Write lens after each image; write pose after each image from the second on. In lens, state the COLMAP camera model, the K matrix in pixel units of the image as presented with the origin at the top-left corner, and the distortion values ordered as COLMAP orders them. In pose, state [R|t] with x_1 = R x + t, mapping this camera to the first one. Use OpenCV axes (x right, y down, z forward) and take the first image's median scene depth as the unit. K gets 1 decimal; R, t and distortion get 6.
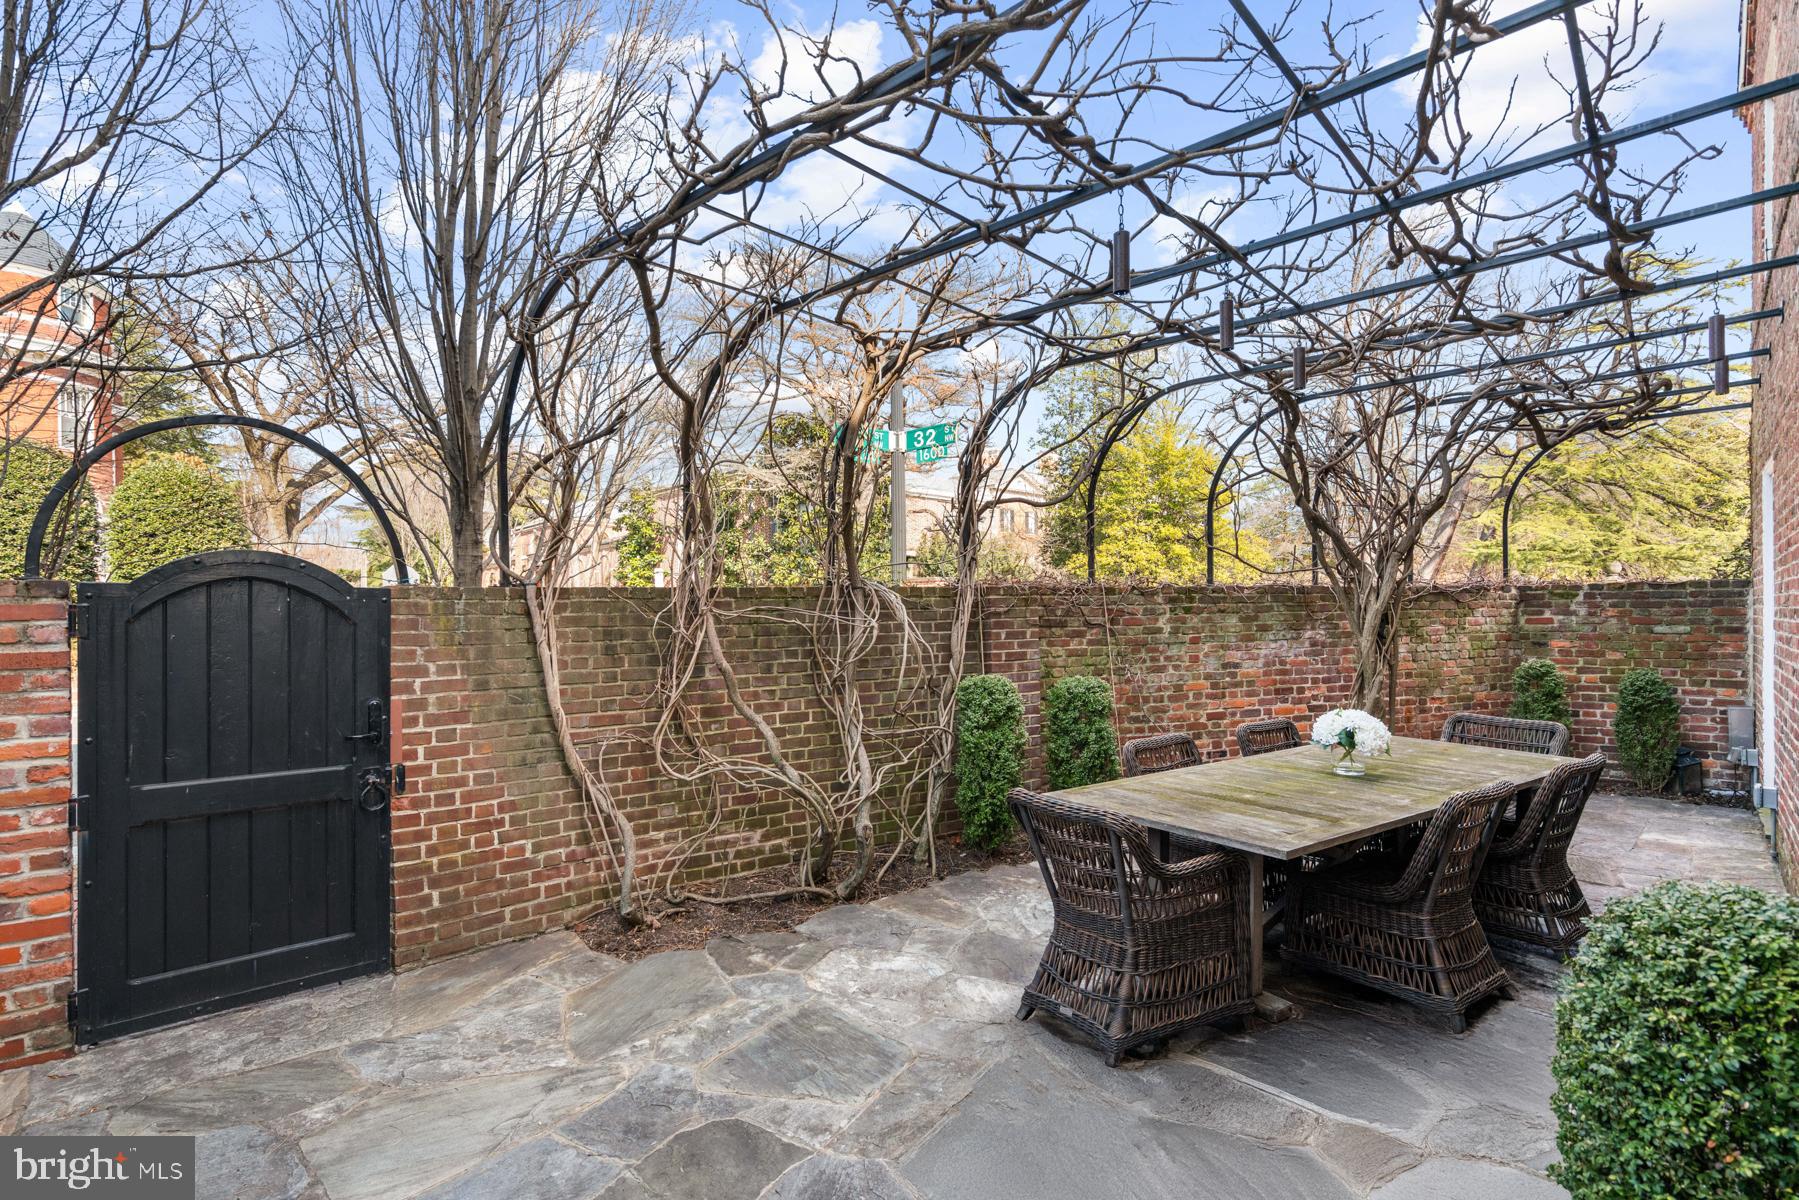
lens RADIAL K [[837.6, 0, 834.0], [0, 837.6, 622.1], [0, 0, 1]] dist [-0.000314, 0.002226]
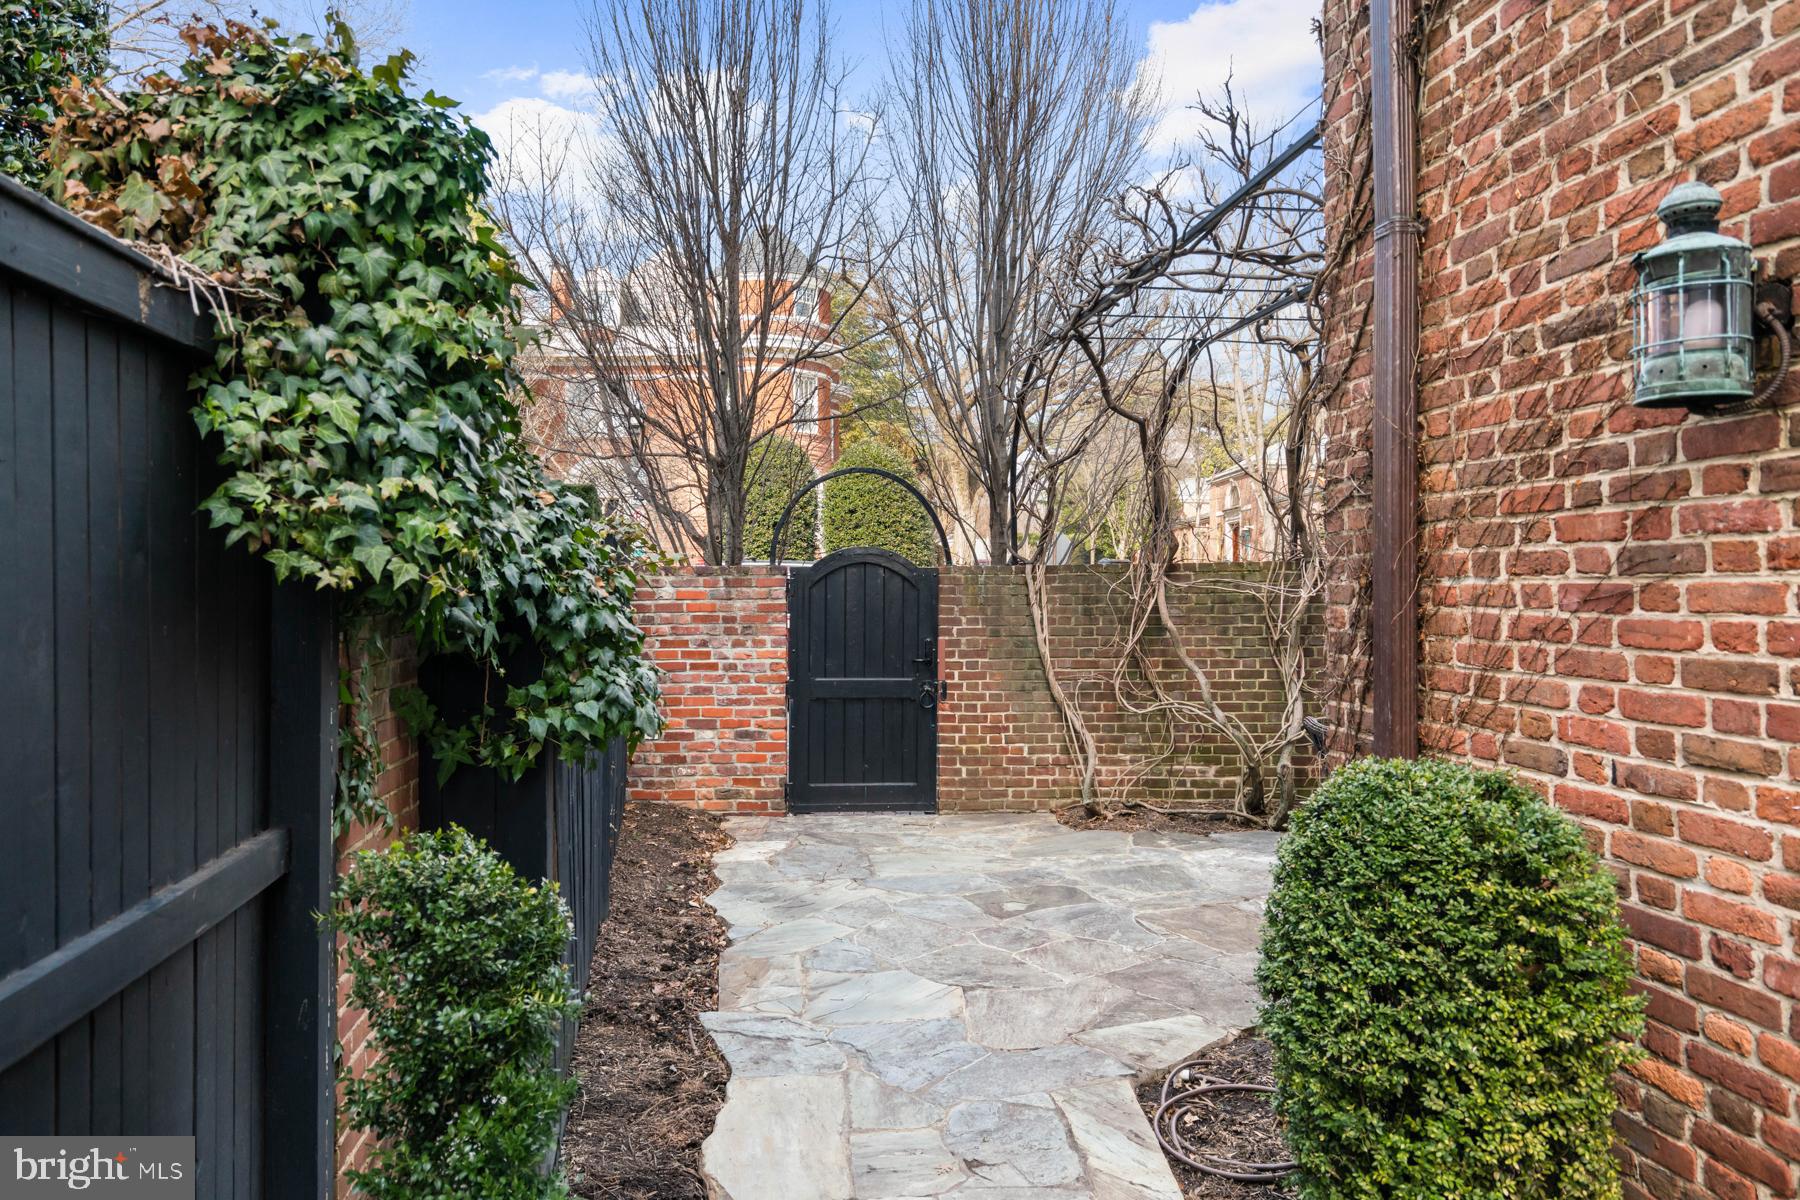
lens RADIAL K [[1195.9, 0, 907.1], [0, 1195.9, 591.9], [0, 0, 1]] dist [0.004634, 0.001555]
pose [[0.794727, 0.006800, -0.606930, 0.716583], [-0.008751, 0.999962, -0.000254, 0.005265], [0.606905, 0.005513, 0.794756, -0.745181]]
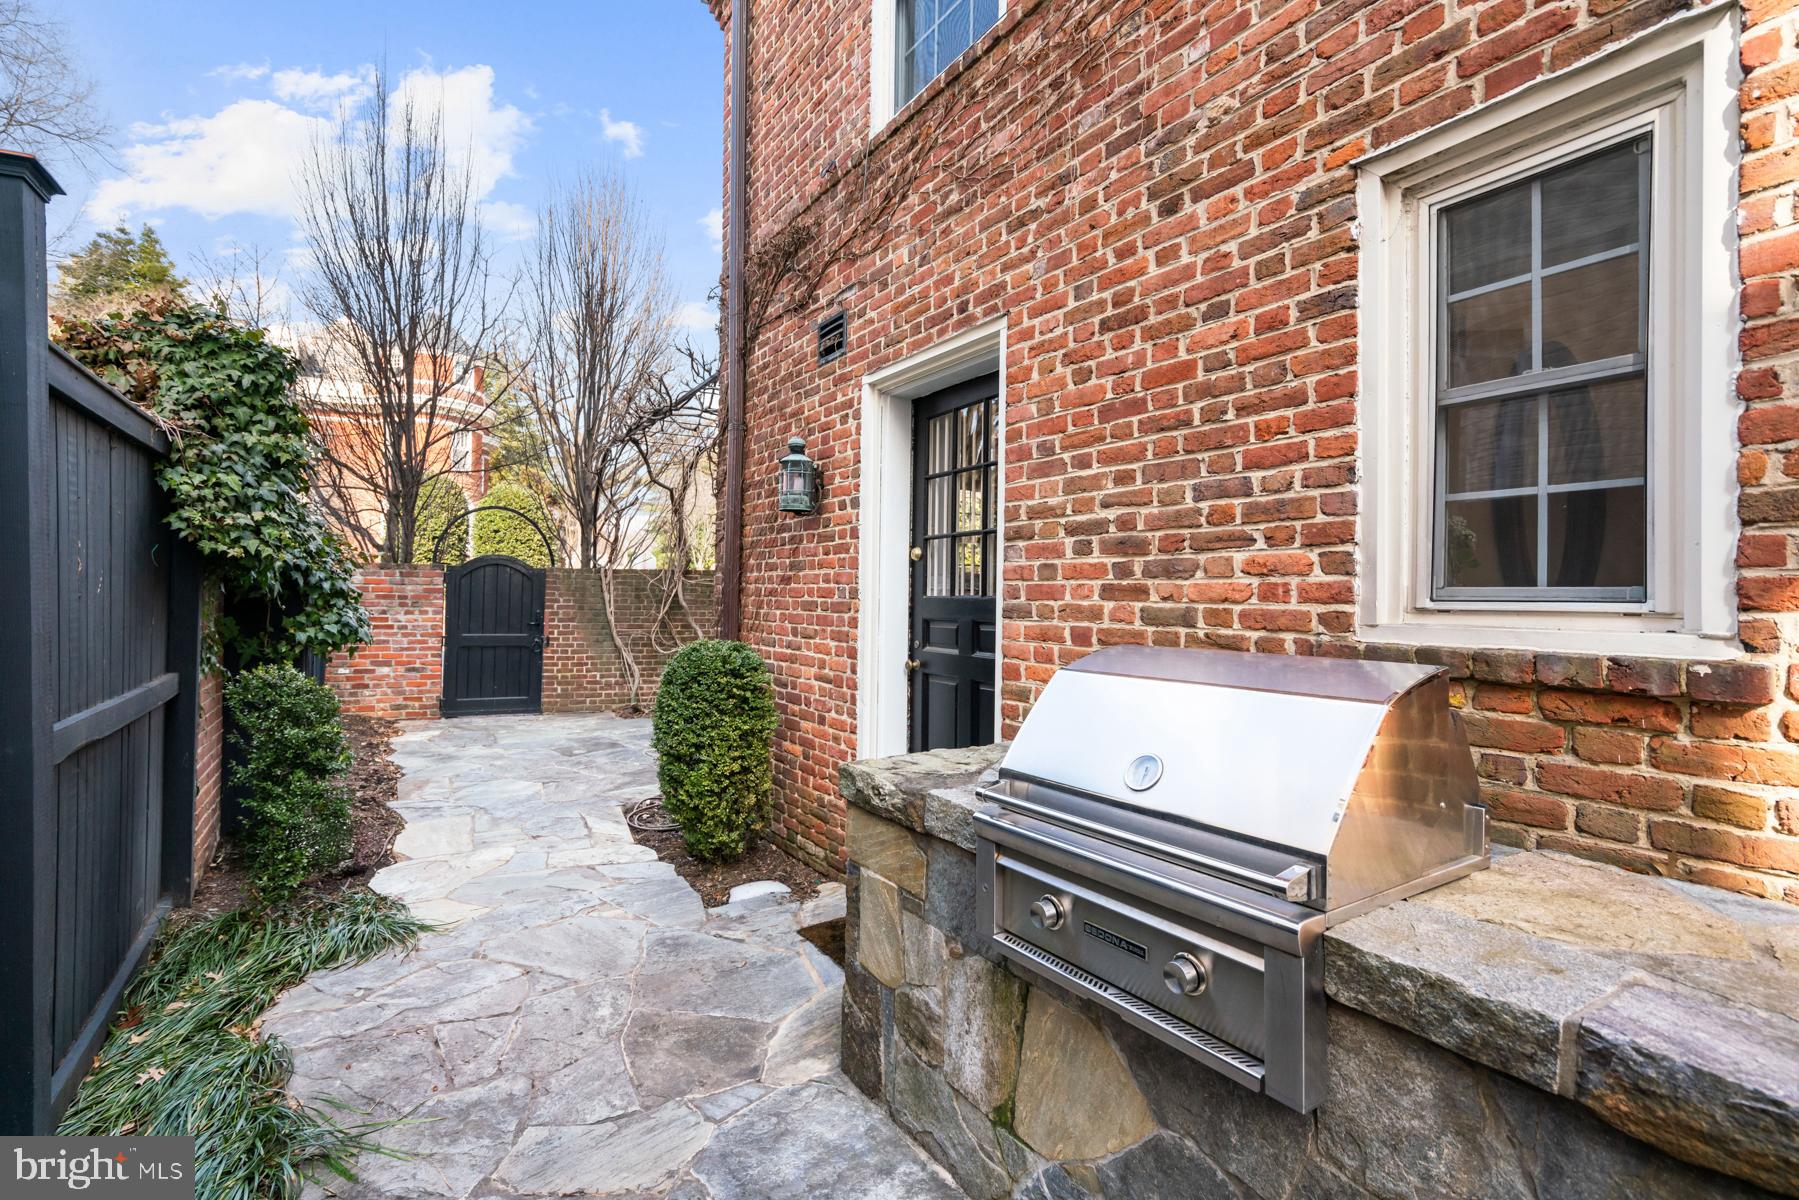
lens RADIAL K [[837.6, 0, 887.2], [0, 837.6, 589.0], [0, 0, 1]] dist [-0.000314, 0.002226]
pose [[0.965030, 0.020130, -0.261367, 1.101613], [-0.025238, 0.999550, -0.016201, 0.036045], [0.260923, 0.022231, 0.965104, -1.161492]]
